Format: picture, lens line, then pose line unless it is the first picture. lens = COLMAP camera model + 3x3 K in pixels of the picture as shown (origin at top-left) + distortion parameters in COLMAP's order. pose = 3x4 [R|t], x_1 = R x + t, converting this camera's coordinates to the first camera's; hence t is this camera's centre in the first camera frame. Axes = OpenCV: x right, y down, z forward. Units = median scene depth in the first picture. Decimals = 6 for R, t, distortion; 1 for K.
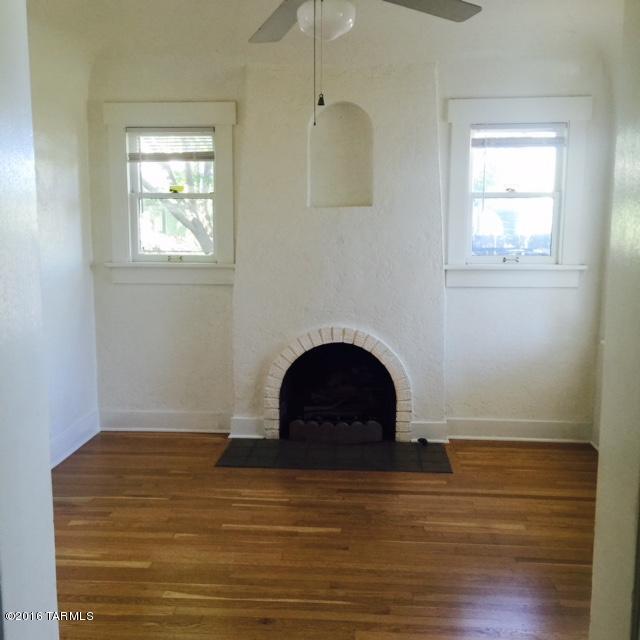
lens RADIAL K [[703.1, 0, 320.0], [0, 703.1, 320.0], [0, 0, 1]] dist [0.026954, 0.011702]
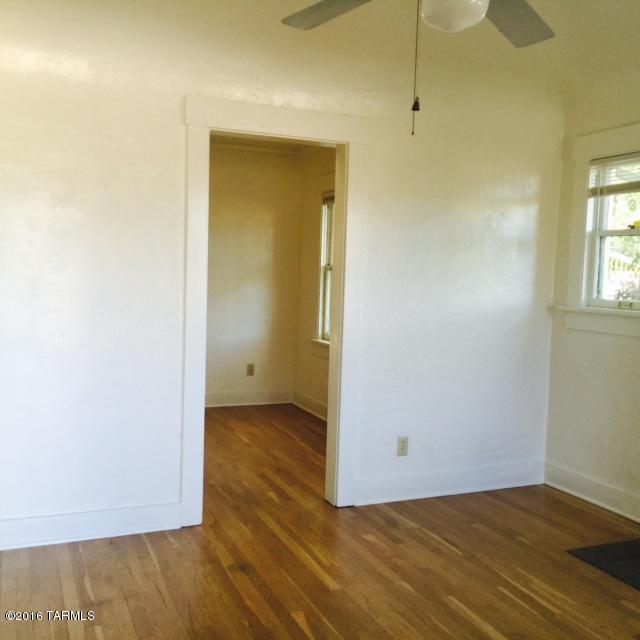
lens RADIAL K [[703.1, 0, 320.0], [0, 703.1, 320.0], [0, 0, 1]] dist [0.026954, 0.011702]
pose [[0.484092, 0.075678, -0.871739, 0.359128], [-0.141741, 0.989877, 0.007222, -0.023256], [0.863461, 0.120065, 0.489918, 0.263383]]
